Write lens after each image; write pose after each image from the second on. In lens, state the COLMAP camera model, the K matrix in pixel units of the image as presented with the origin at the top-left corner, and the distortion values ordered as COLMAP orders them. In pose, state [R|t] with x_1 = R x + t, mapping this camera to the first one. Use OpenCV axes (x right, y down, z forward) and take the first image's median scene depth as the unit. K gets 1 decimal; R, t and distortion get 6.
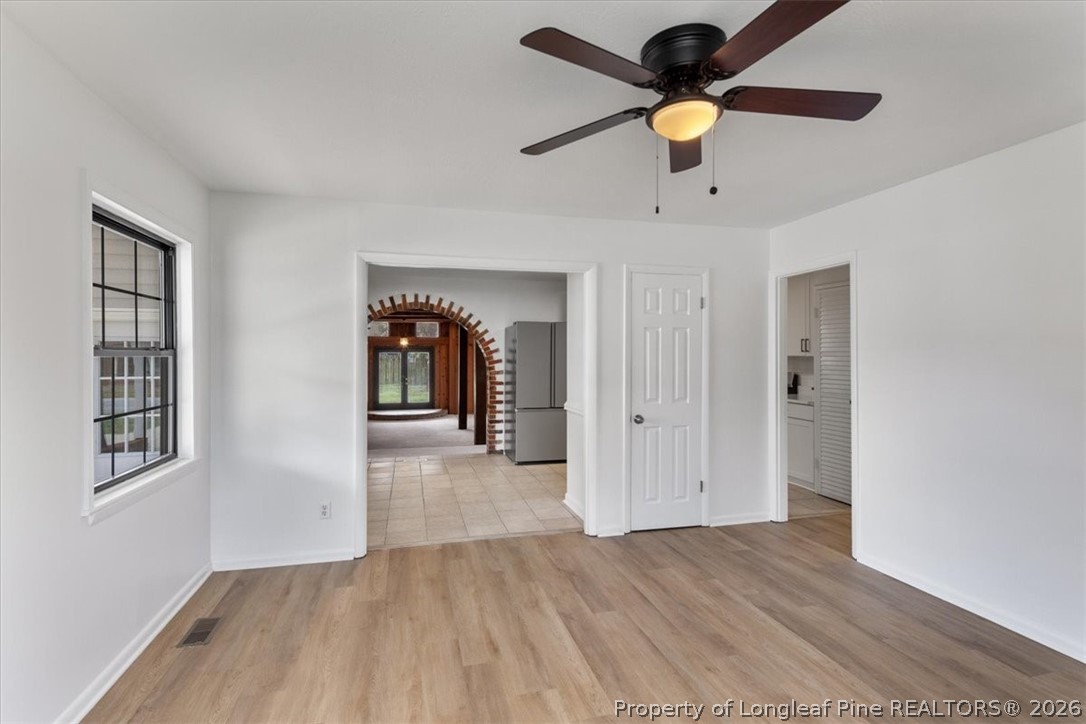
lens RADIAL K [[524.9, 0, 538.5], [0, 524.9, 360.7], [0, 0, 1]] dist [0.002323, -0.001122]
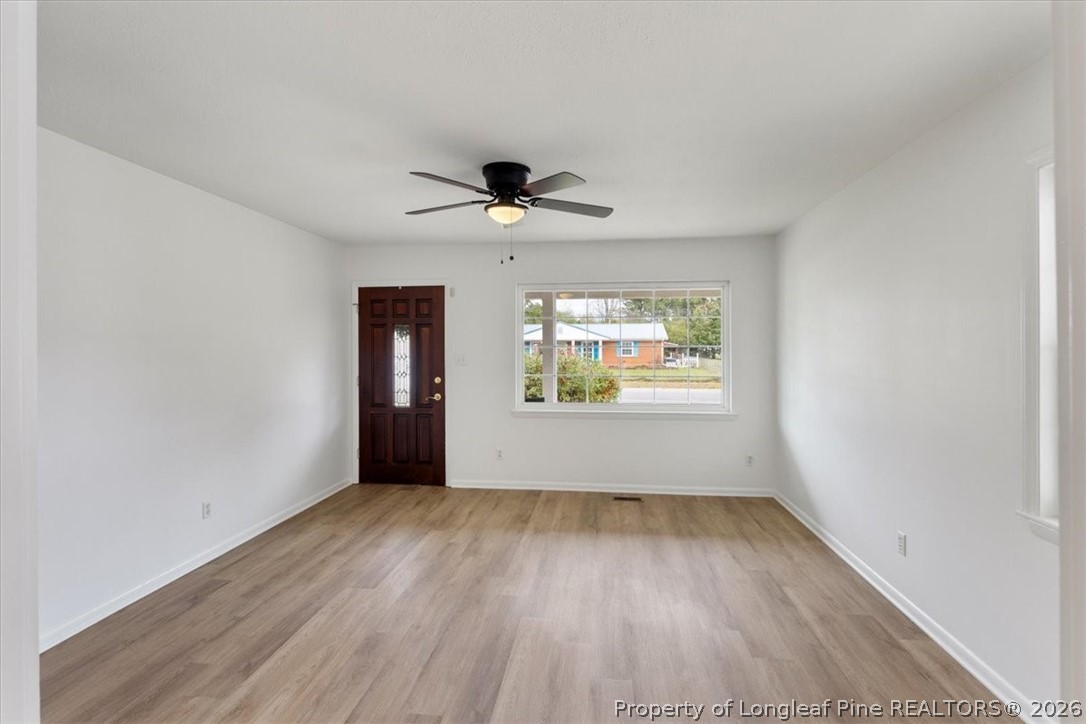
lens RADIAL K [[524.9, 0, 543.0], [0, 524.9, 354.7], [0, 0, 1]] dist [0.002323, -0.001122]
pose [[-0.934897, 0.000059, 0.354920, -0.295029], [0.007324, 0.999790, 0.019126, -0.020521], [-0.354844, 0.020481, -0.934701, 1.729312]]
